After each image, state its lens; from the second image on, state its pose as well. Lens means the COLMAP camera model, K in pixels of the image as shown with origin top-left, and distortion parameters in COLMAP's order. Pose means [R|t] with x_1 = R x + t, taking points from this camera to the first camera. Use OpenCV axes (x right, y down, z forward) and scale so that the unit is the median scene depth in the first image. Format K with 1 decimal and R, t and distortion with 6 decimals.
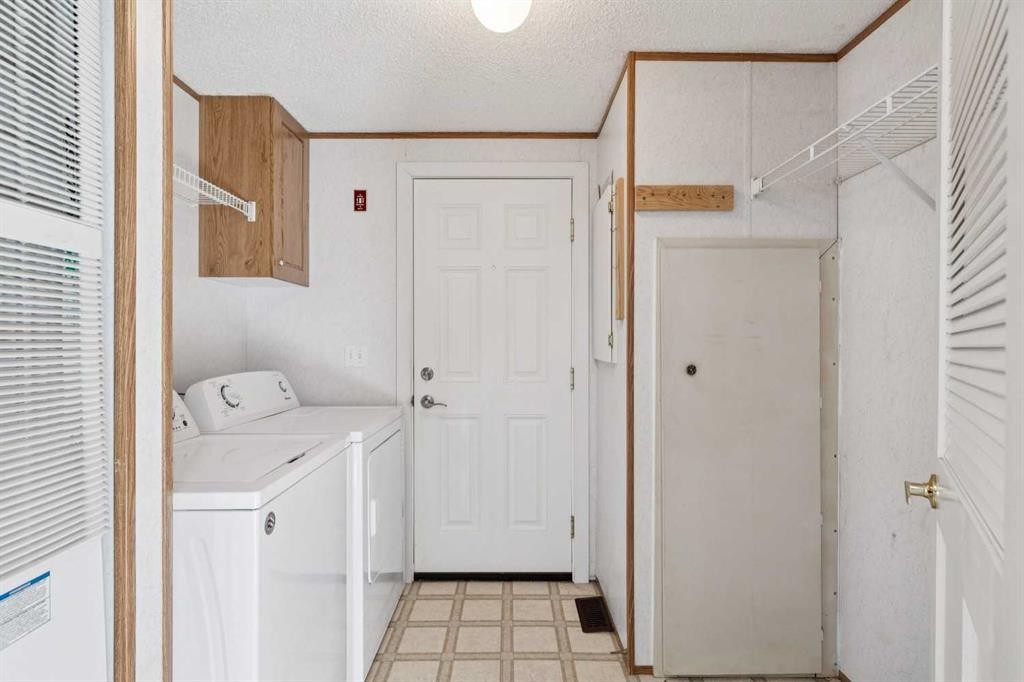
lens RADIAL K [[524.2, 0, 515.7], [0, 524.2, 340.7], [0, 0, 1]] dist [-0.006918, -0.001482]
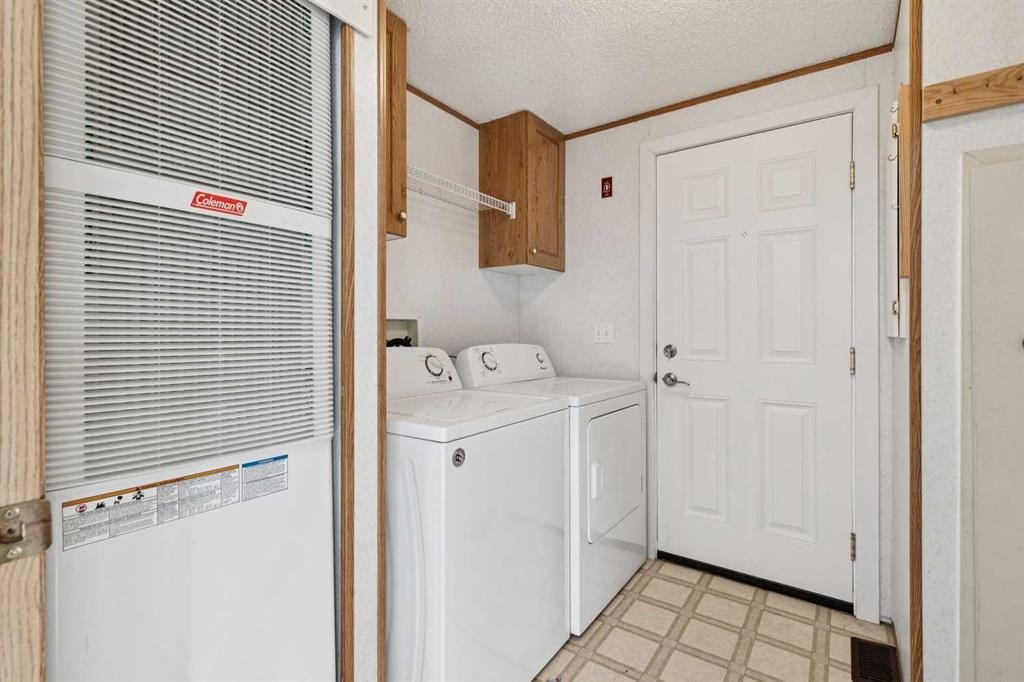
lens RADIAL K [[476.2, 0, 508.8], [0, 476.2, 336.1], [0, 0, 1]] dist [0.000305, -0.002231]
pose [[0.798305, 0.003073, -0.602246, 0.146798], [-0.004353, 0.999990, -0.000668, 0.042503], [0.602238, 0.003155, 0.798310, 0.118358]]
